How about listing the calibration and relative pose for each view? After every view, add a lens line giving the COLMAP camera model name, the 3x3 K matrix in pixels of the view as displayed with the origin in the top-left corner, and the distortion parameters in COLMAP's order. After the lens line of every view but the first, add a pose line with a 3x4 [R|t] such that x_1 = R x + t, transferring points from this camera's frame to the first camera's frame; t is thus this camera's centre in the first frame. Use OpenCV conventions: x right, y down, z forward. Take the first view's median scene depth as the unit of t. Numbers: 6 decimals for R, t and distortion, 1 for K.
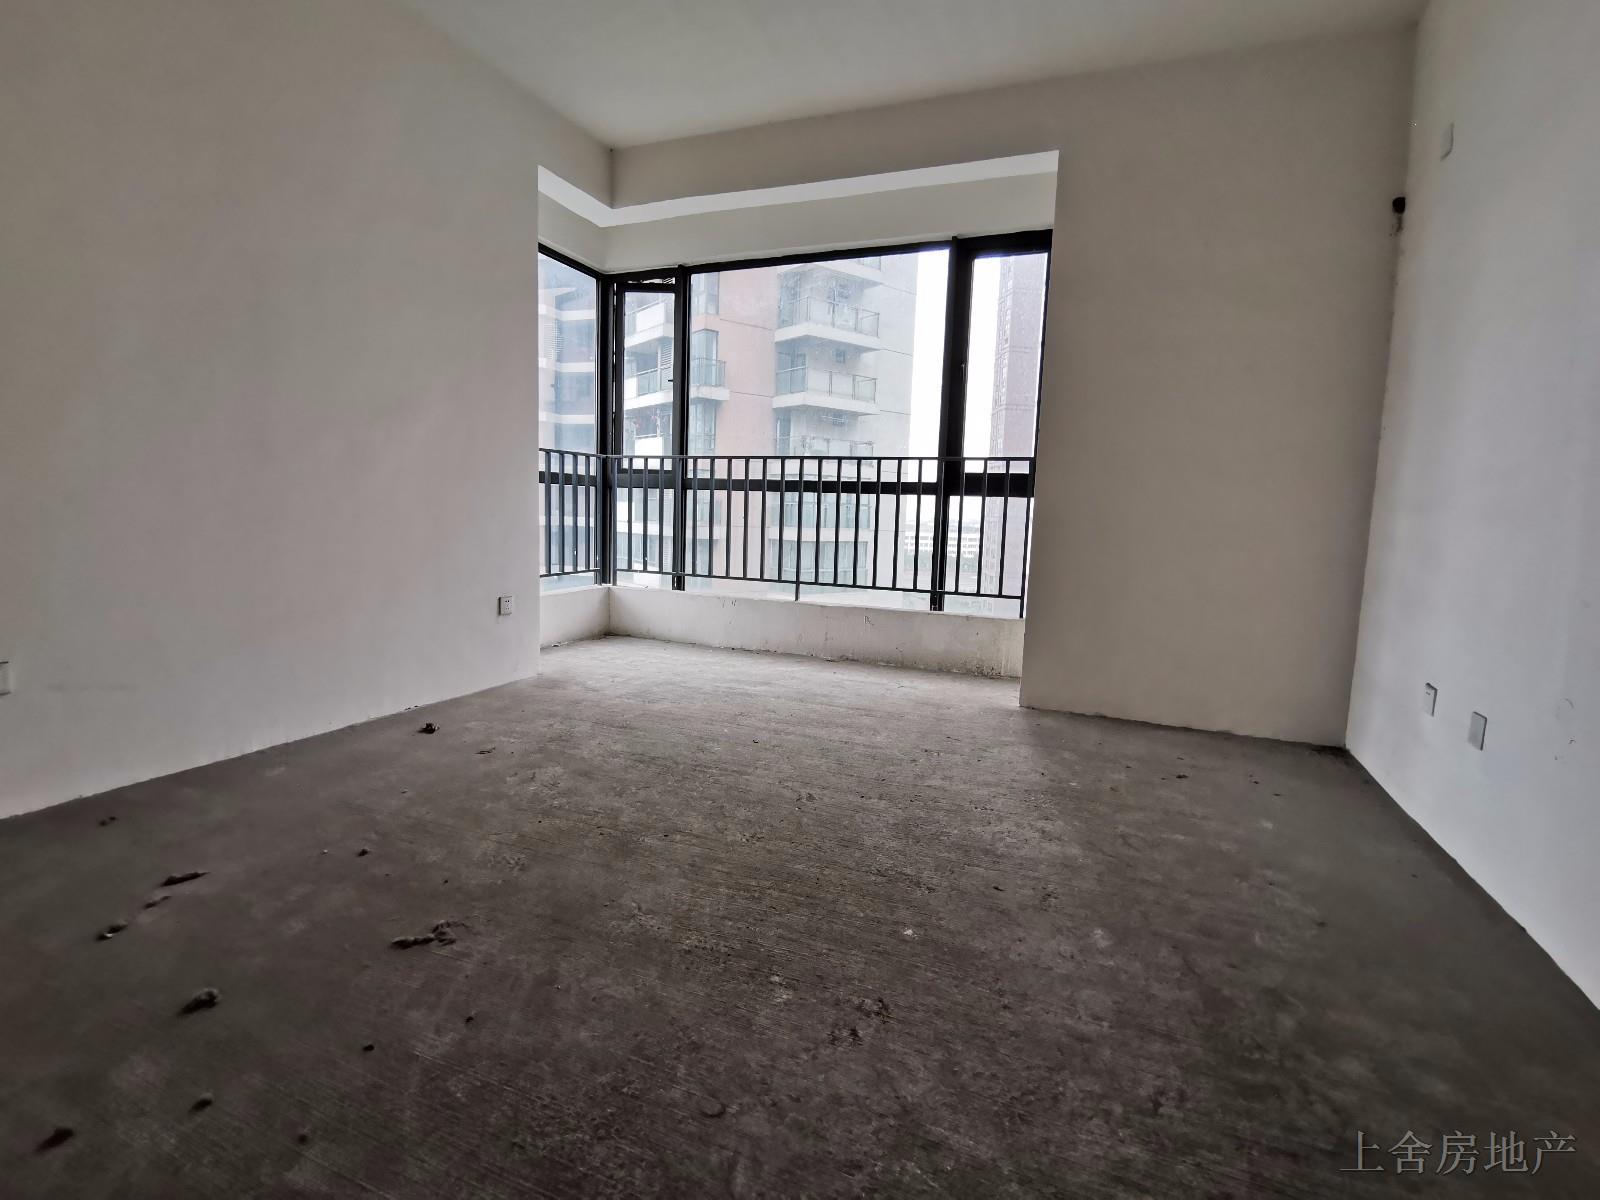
lens RADIAL K [[793.6, 0, 800.1], [0, 793.6, 596.8], [0, 0, 1]] dist [0.001299, 0.000306]
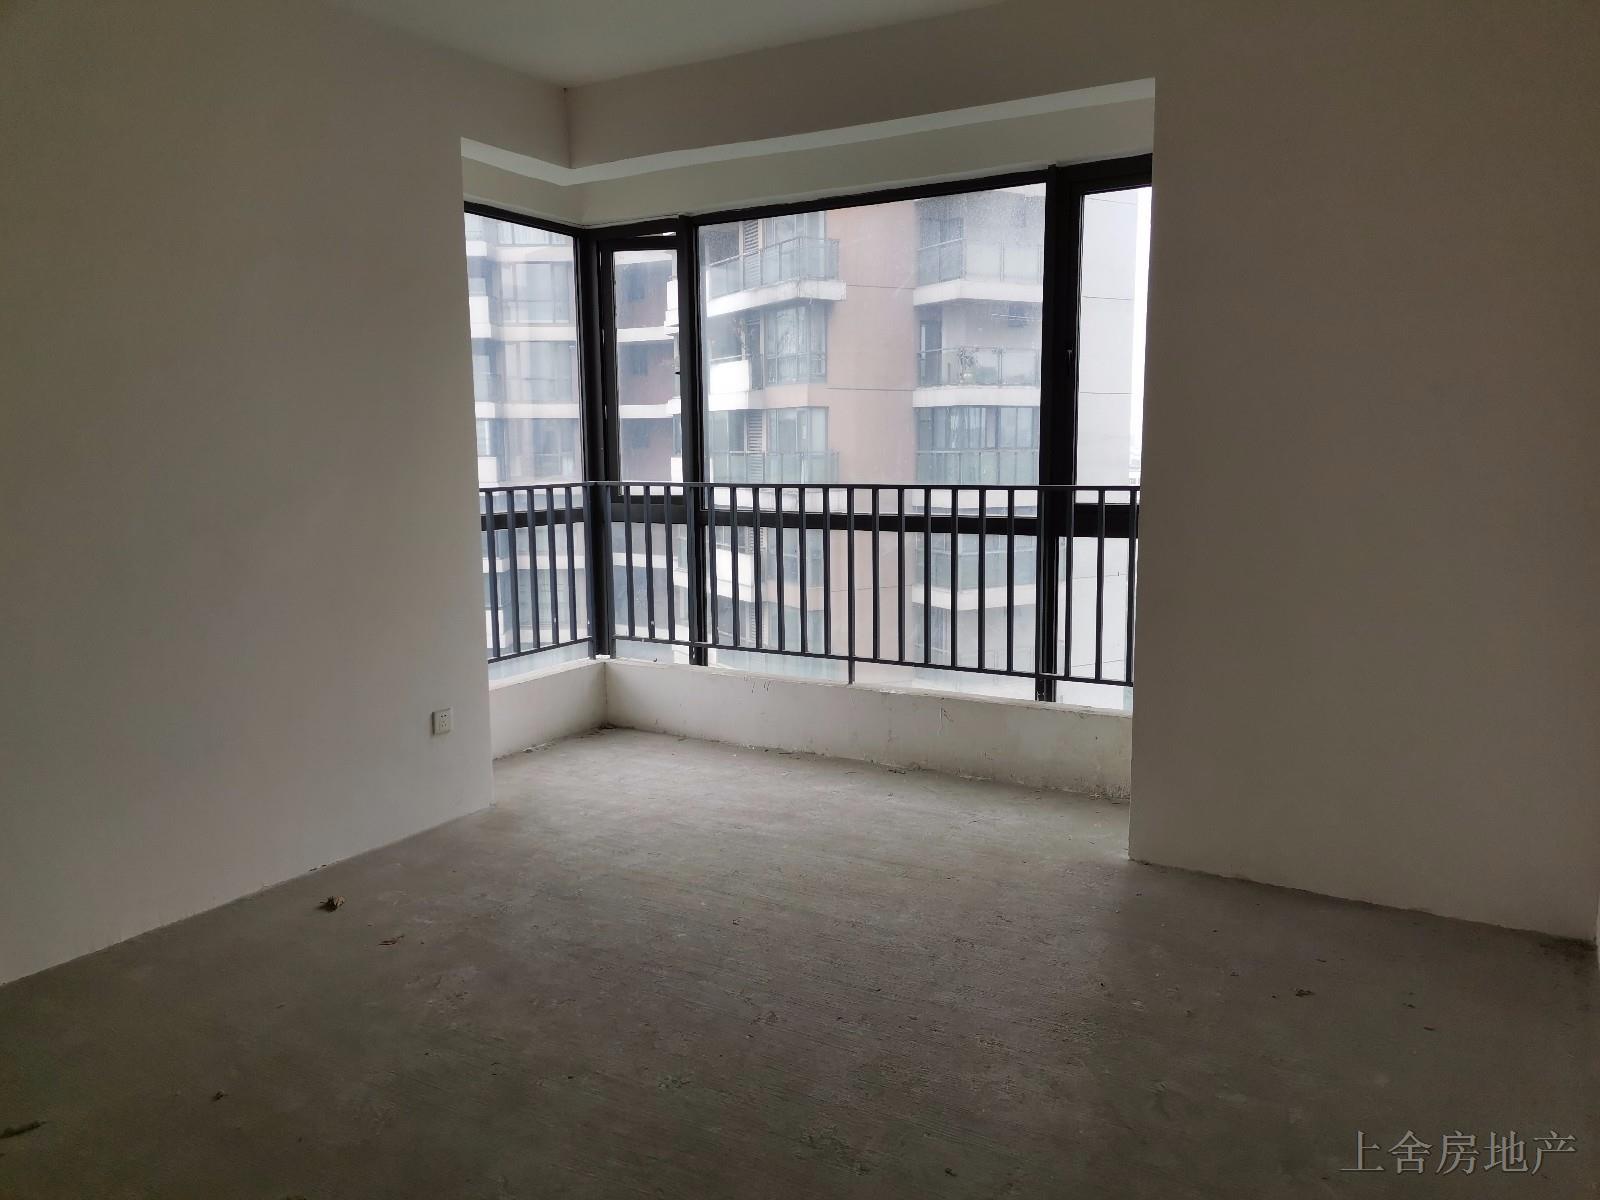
lens RADIAL K [[1215.1, 0, 804.9], [0, 1215.1, 606.5], [0, 0, 1]] dist [0.081168, -0.076014]
pose [[0.988873, -0.023410, -0.146910, 0.129308], [0.026858, 0.999407, 0.021527, -0.098657], [0.146319, -0.025233, 0.988916, -0.098069]]
